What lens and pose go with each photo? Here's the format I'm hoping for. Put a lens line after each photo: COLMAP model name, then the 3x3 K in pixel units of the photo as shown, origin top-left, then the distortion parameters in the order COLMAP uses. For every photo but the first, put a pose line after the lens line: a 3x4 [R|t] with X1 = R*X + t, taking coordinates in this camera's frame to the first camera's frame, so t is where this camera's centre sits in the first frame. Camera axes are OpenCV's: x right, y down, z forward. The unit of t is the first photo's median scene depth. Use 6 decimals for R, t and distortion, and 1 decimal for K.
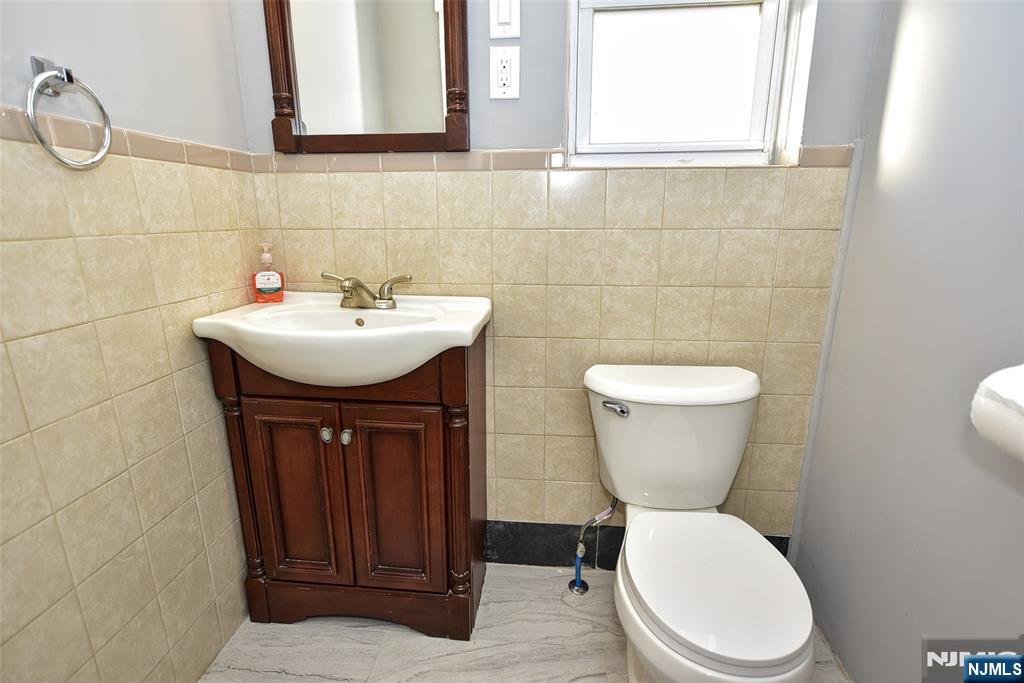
lens RADIAL K [[507.4, 0, 511.9], [0, 507.4, 317.6], [0, 0, 1]] dist [-0.001561, -0.000752]
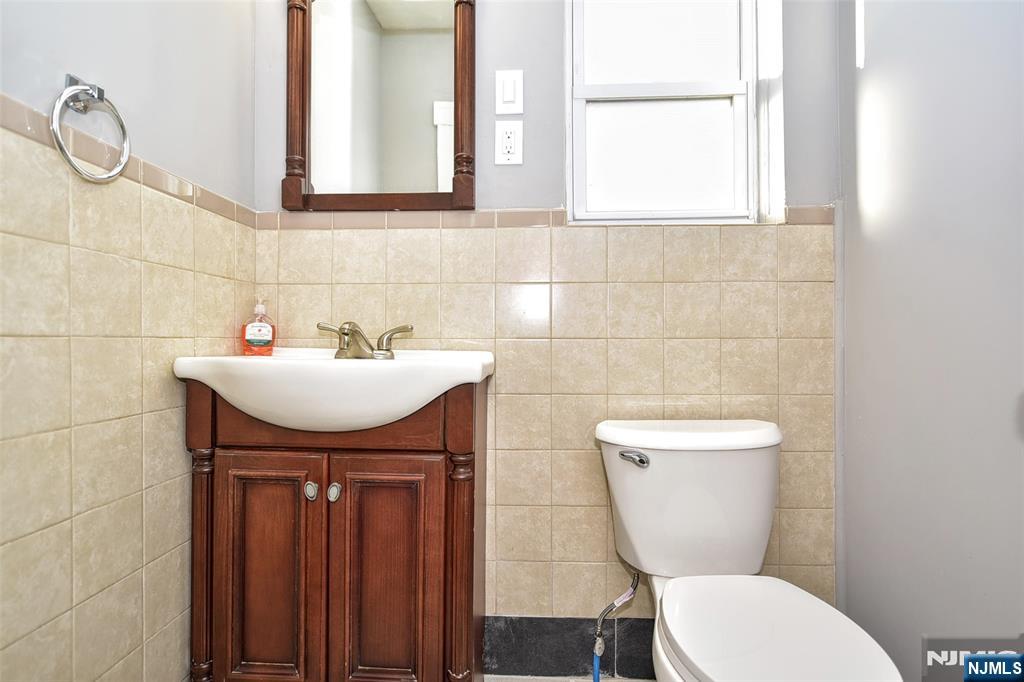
lens RADIAL K [[507.4, 0, 511.9], [0, 507.4, 317.1], [0, 0, 1]] dist [-0.001561, -0.000752]
pose [[0.998429, 0.008178, 0.055437, -0.064940], [0.006515, 0.965644, -0.259788, 0.158228], [-0.055657, 0.259741, 0.964073, 0.055662]]
